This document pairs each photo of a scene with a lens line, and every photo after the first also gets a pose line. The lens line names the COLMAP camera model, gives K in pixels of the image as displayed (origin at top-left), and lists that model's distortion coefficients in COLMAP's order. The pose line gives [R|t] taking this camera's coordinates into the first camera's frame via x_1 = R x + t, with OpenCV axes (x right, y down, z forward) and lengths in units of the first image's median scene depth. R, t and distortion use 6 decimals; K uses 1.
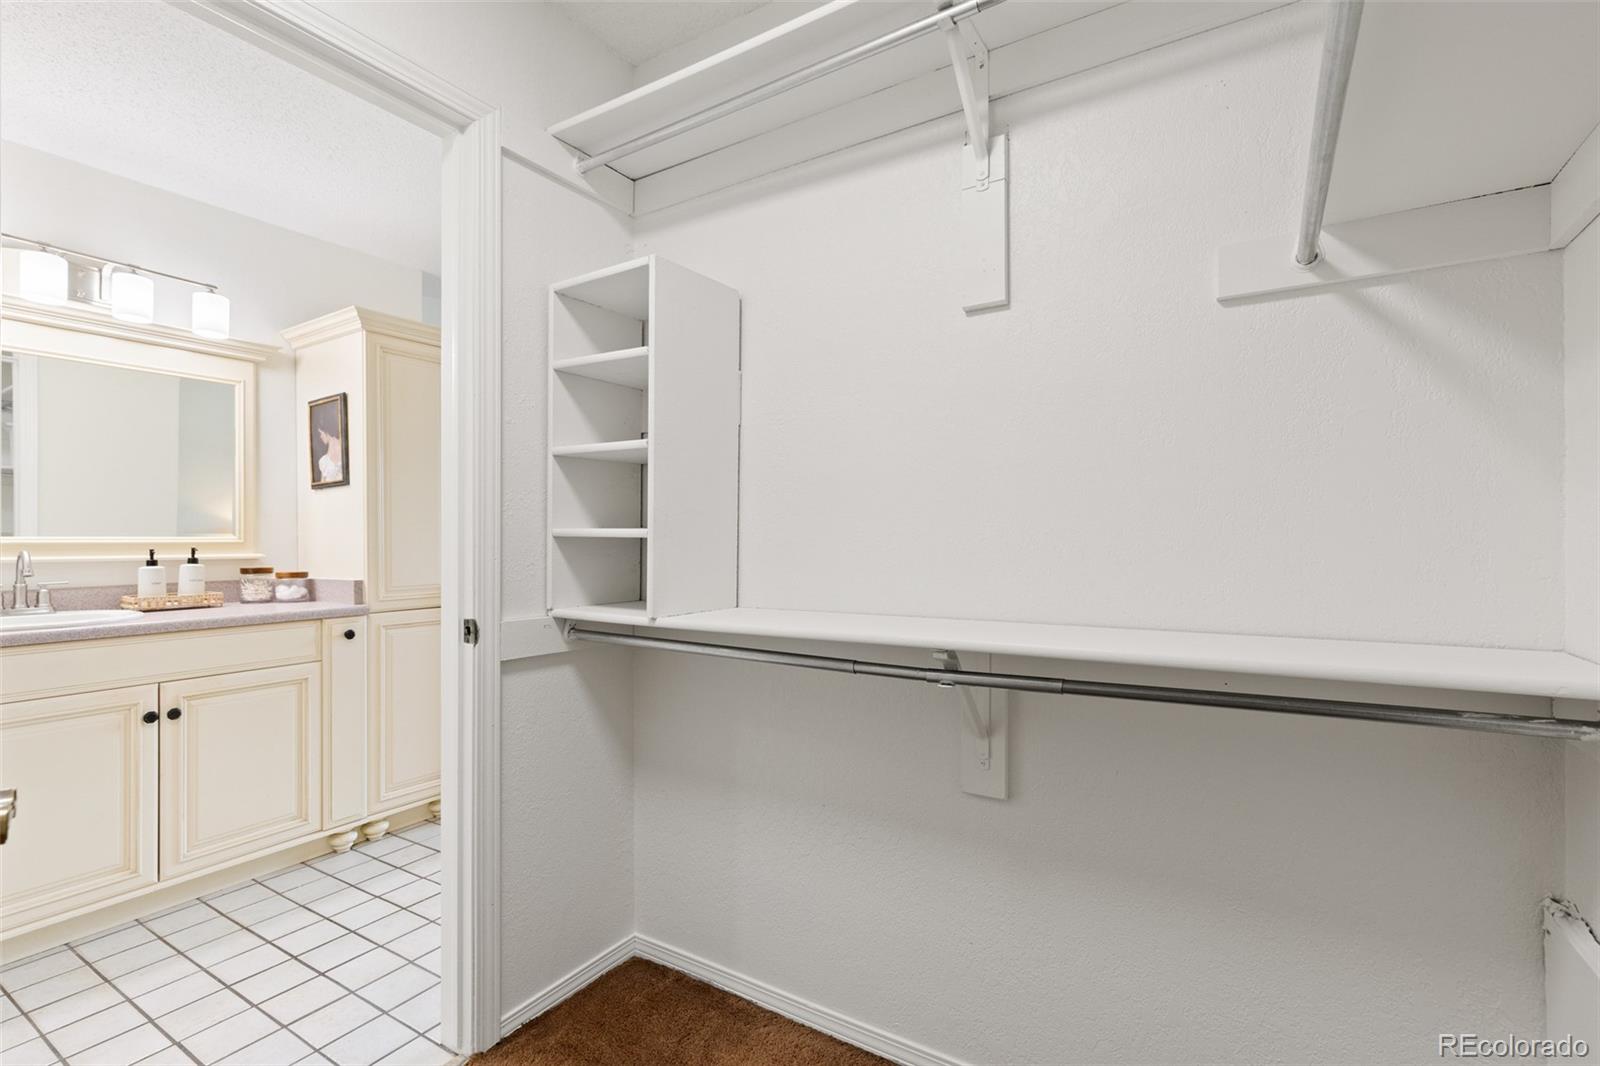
lens RADIAL K [[730.1, 0, 803.1], [0, 730.1, 535.8], [0, 0, 1]] dist [0.011465, -0.001399]
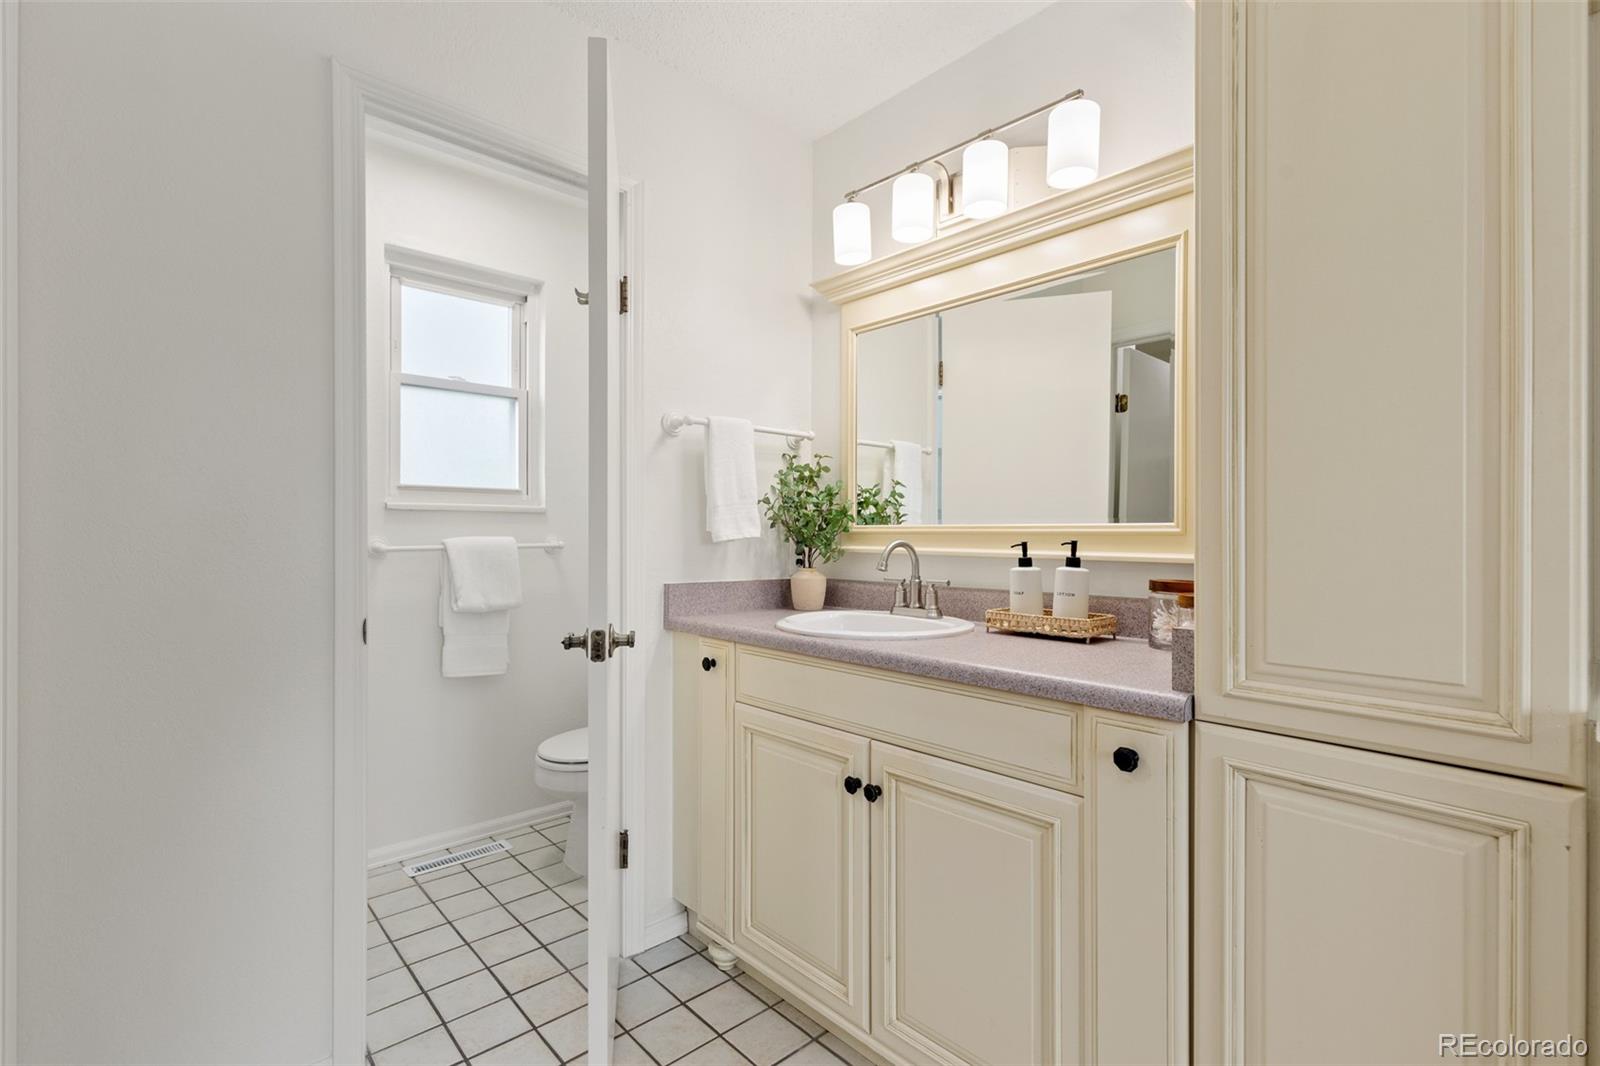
lens RADIAL K [[730.1, 0, 811.3], [0, 730.1, 531.5], [0, 0, 1]] dist [0.011465, -0.001399]
pose [[-0.253878, 0.007553, -0.967207, -0.183010], [0.002446, 0.999971, 0.007167, 0.003814], [0.967233, -0.000546, -0.253889, 0.960681]]
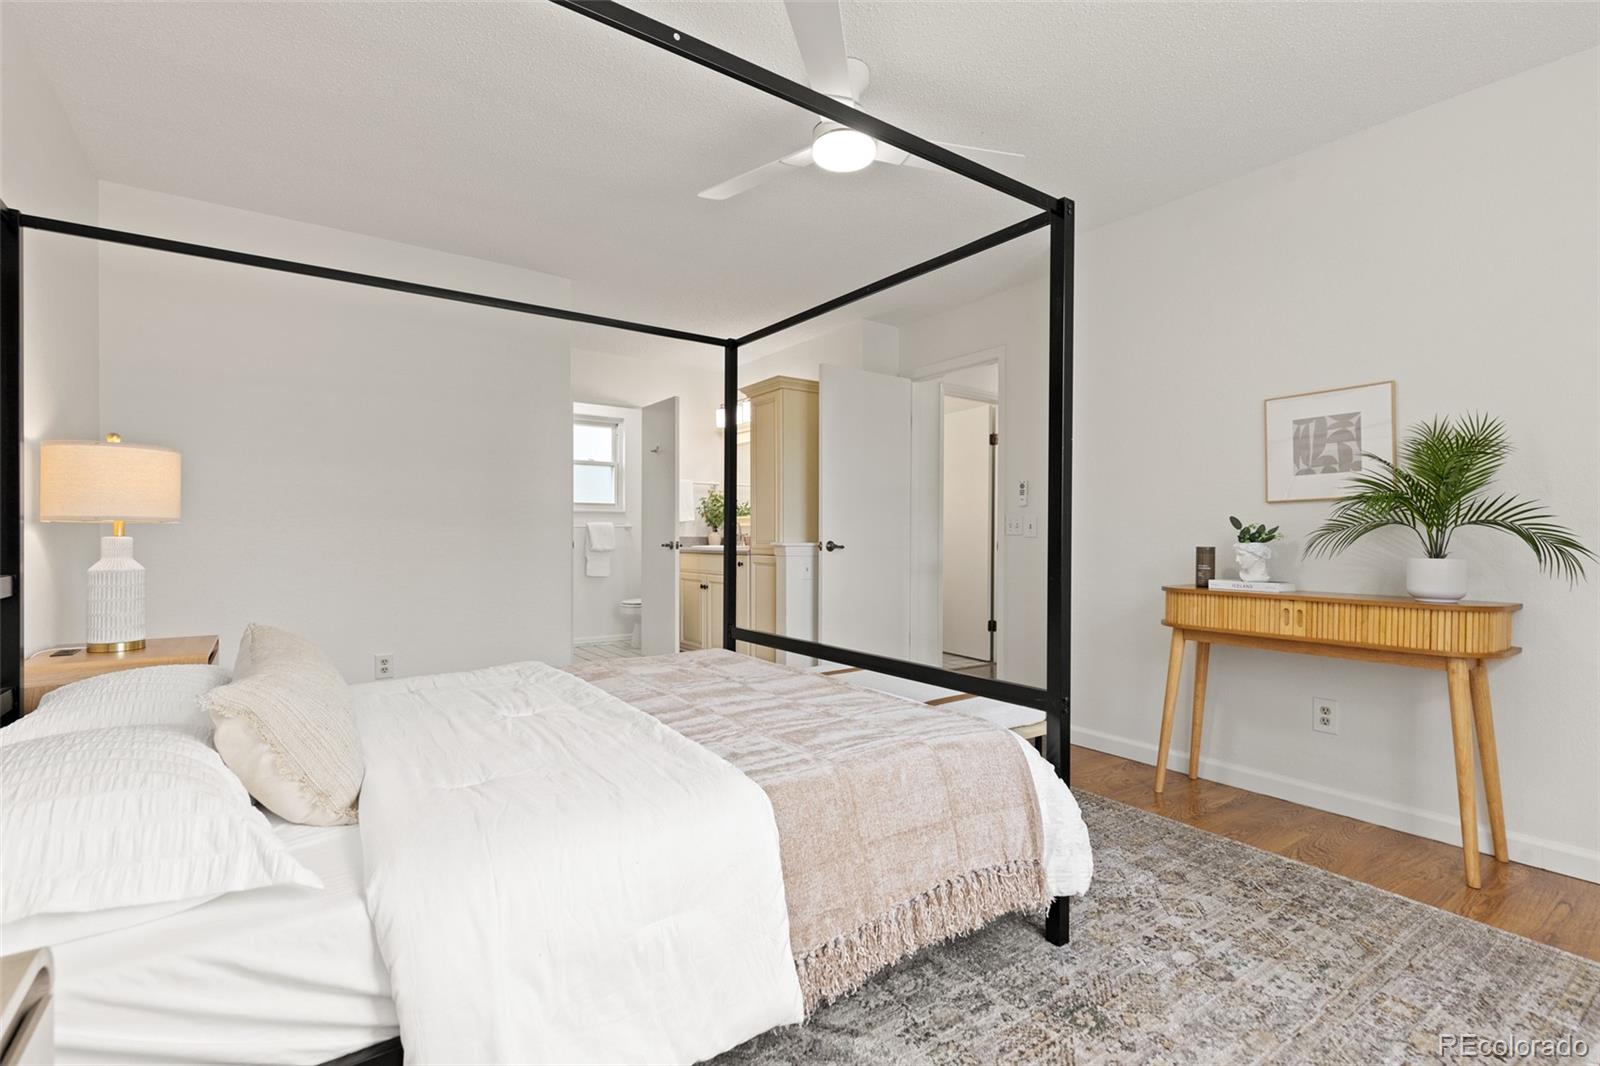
lens RADIAL K [[730.1, 0, 794.4], [0, 730.1, 529.3], [0, 0, 1]] dist [0.011465, -0.001399]
pose [[-0.387236, 0.003214, -0.921975, 1.098843], [0.006411, 0.999979, 0.000793, 0.045572], [0.921958, -0.005604, -0.387249, 1.916096]]
